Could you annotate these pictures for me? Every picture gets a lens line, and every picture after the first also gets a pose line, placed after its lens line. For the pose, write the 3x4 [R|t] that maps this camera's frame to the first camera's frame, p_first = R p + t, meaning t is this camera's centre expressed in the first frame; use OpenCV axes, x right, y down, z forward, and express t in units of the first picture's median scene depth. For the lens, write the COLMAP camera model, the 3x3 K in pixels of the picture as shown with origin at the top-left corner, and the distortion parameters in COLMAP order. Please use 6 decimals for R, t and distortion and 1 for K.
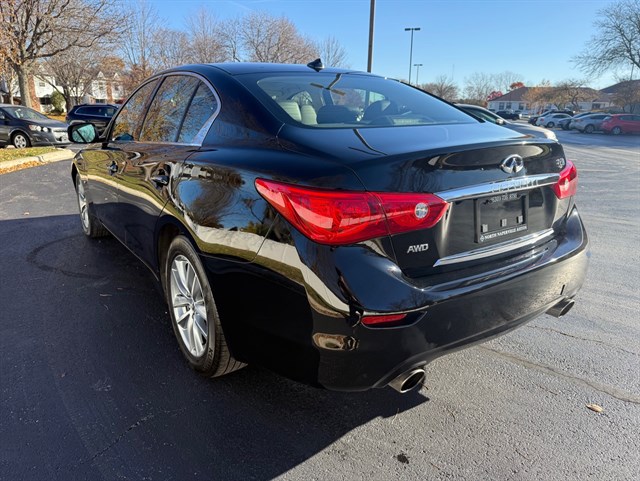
lens RADIAL K [[452.5, 0, 316.4], [0, 452.5, 238.8], [0, 0, 1]] dist [0.017003, -0.017813]
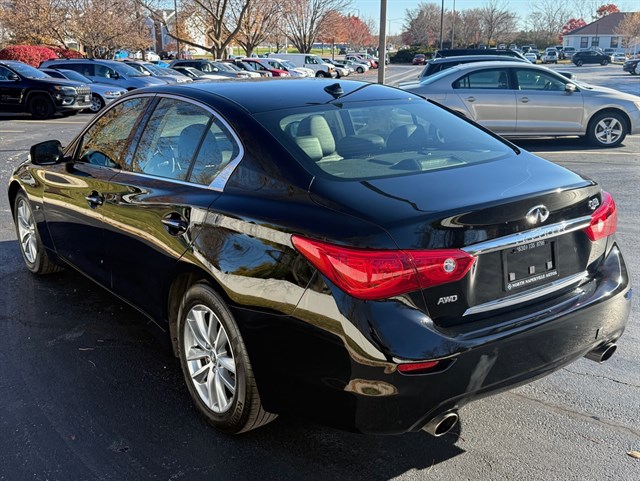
lens RADIAL K [[703.0, 0, 317.4], [0, 703.0, 238.4], [0, 0, 1]] dist [0.052959, 0.000000]
pose [[0.999589, -0.020320, 0.020232, -0.041092], [0.020668, 0.999639, -0.017169, -0.036424], [-0.019876, 0.017580, 0.999648, -0.239486]]
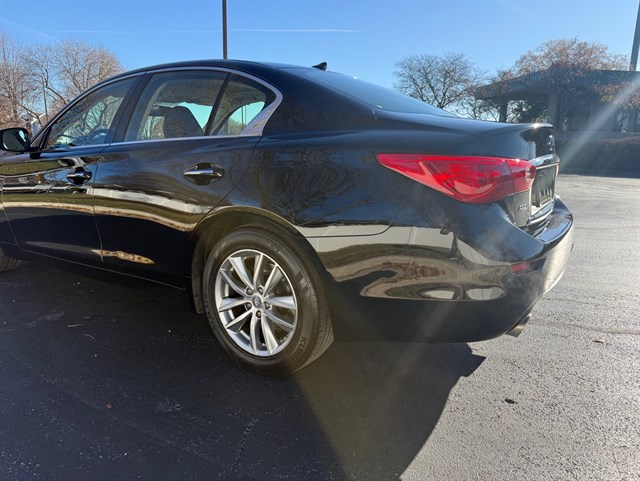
lens RADIAL K [[452.5, 0, 314.4], [0, 452.5, 240.7], [0, 0, 1]] dist [0.017003, -0.017813]
pose [[0.934734, -0.071358, 0.348109, -0.242432], [0.096431, 0.993807, -0.055218, 0.041695], [-0.342013, 0.085183, 0.935826, 0.033451]]
